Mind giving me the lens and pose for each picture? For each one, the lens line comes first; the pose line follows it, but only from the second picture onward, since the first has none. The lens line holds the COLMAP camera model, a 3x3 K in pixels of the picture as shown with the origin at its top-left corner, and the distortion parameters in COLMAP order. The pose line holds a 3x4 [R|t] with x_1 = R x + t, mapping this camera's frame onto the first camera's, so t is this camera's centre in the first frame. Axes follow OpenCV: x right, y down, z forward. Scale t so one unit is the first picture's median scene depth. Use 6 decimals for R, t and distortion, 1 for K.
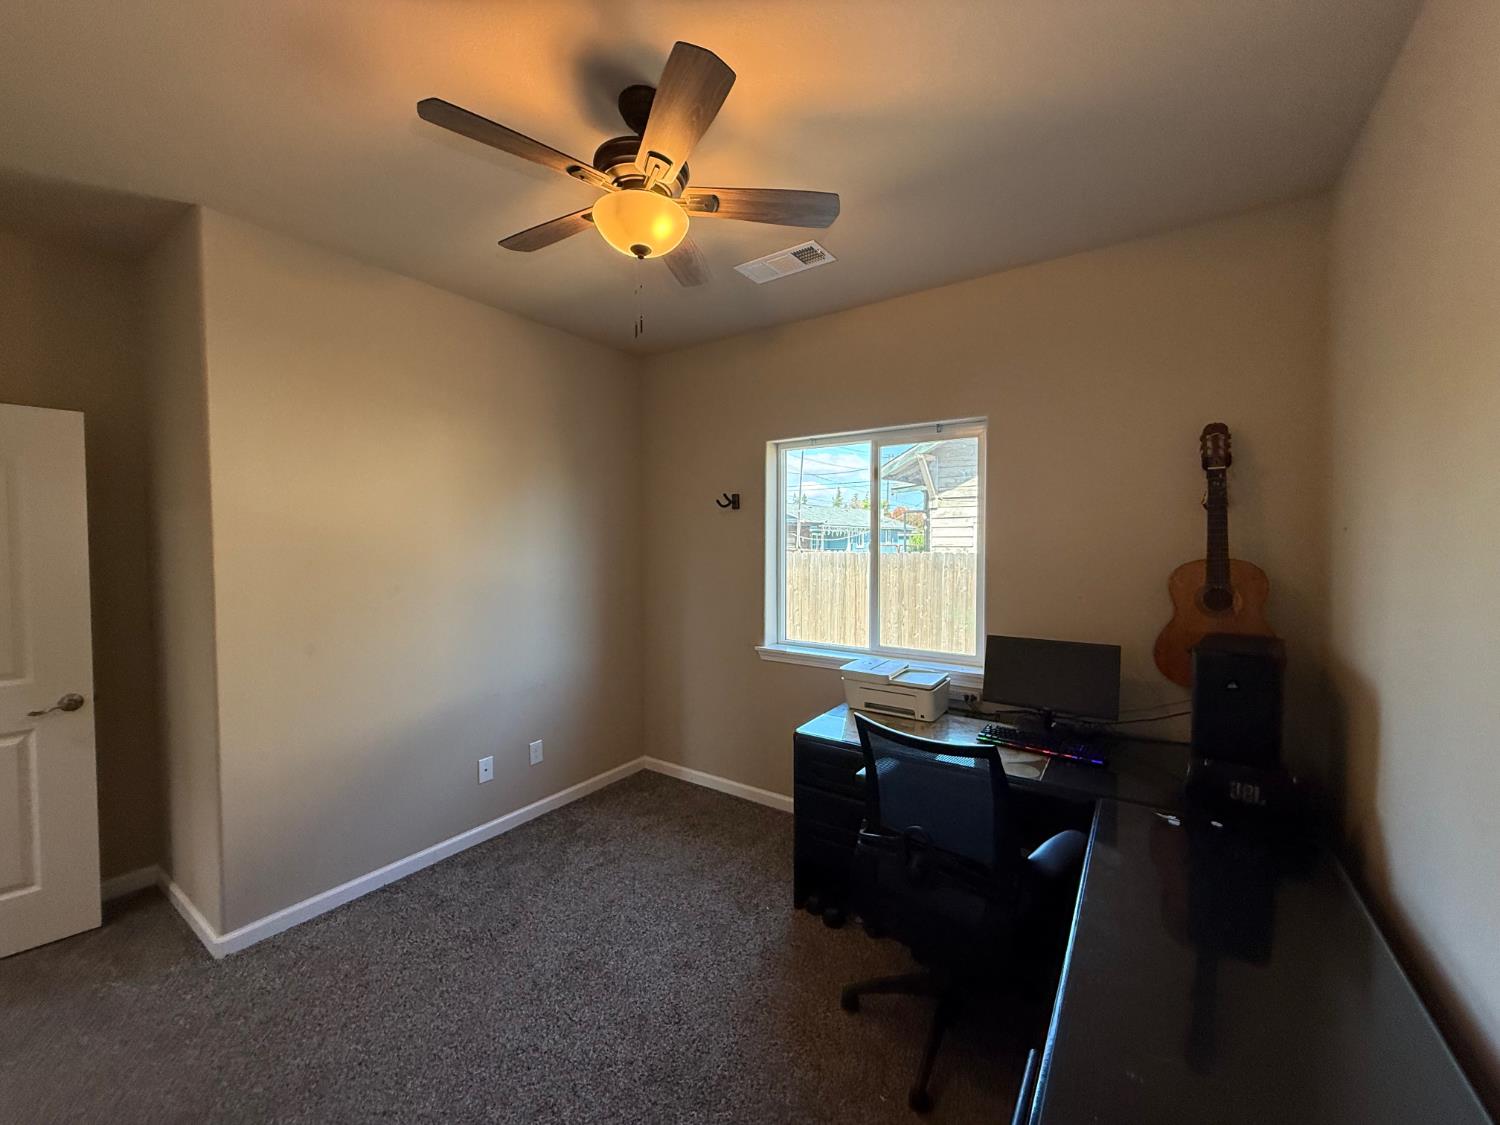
lens RADIAL K [[597.1, 0, 745.7], [0, 597.1, 563.0], [0, 0, 1]] dist [-0.001105, -0.000009]
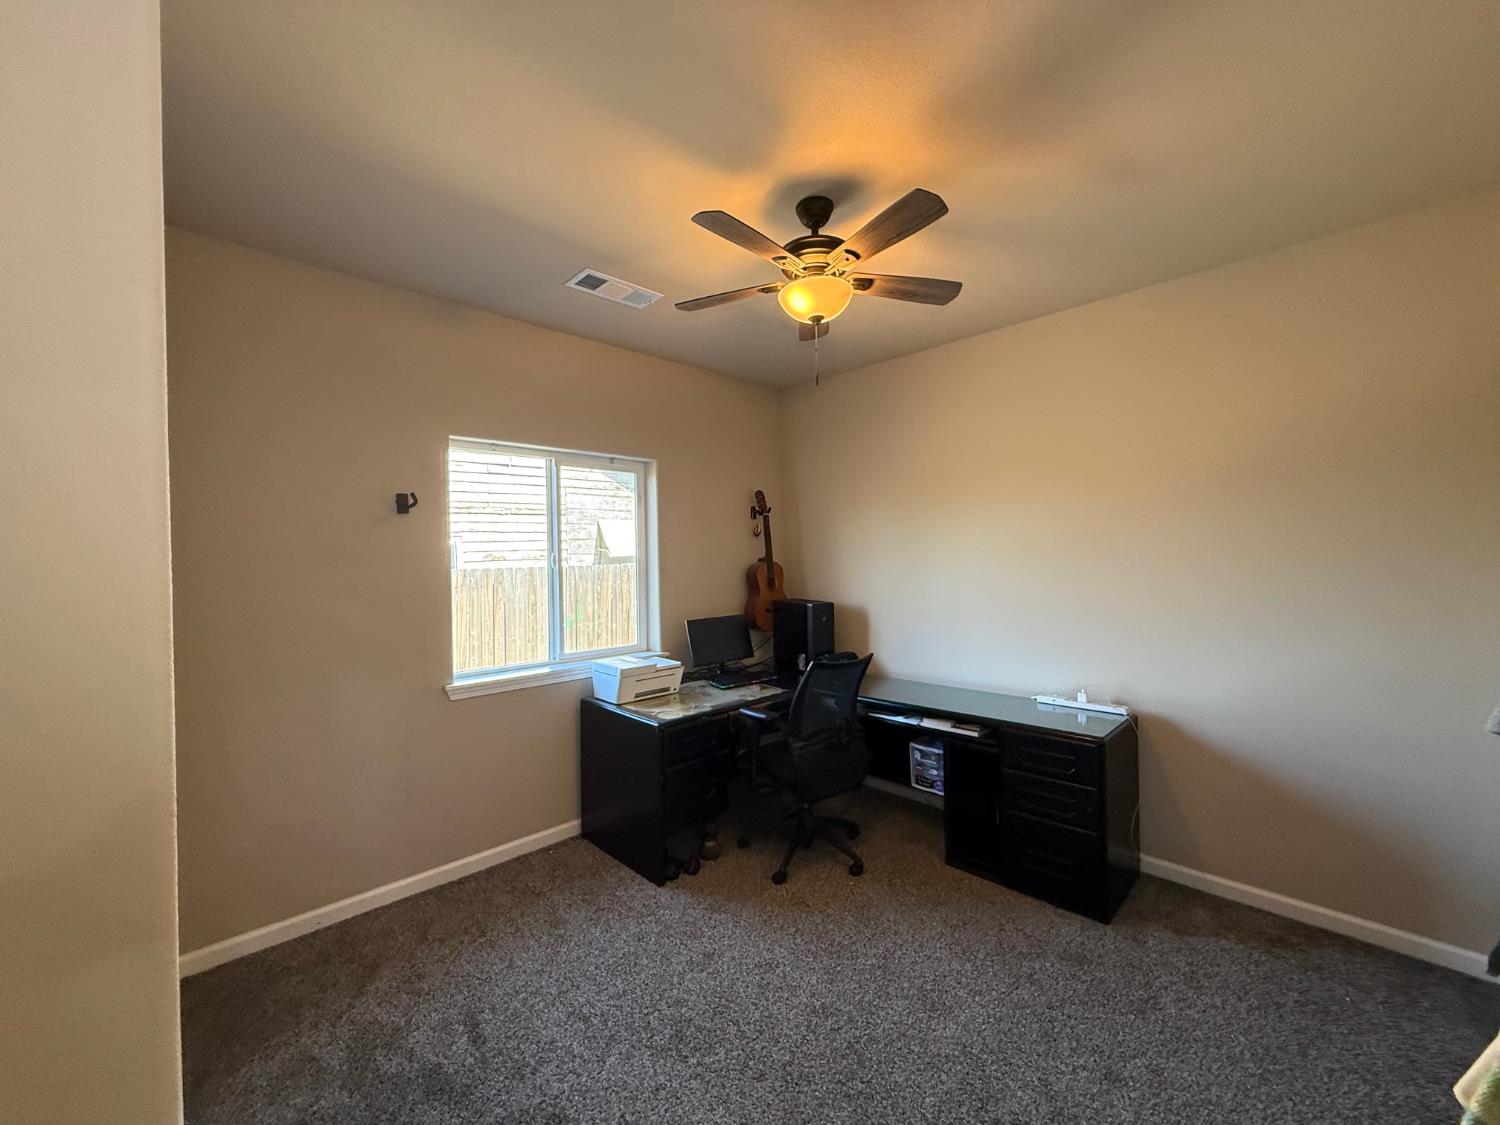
lens RADIAL K [[597.1, 0, 745.7], [0, 597.1, 563.0], [0, 0, 1]] dist [-0.001105, -0.000009]
pose [[0.191222, -0.009293, 0.981503, -0.814239], [0.052622, 0.998614, -0.000797, -0.004205], [-0.980135, 0.051801, 0.191446, 0.518282]]
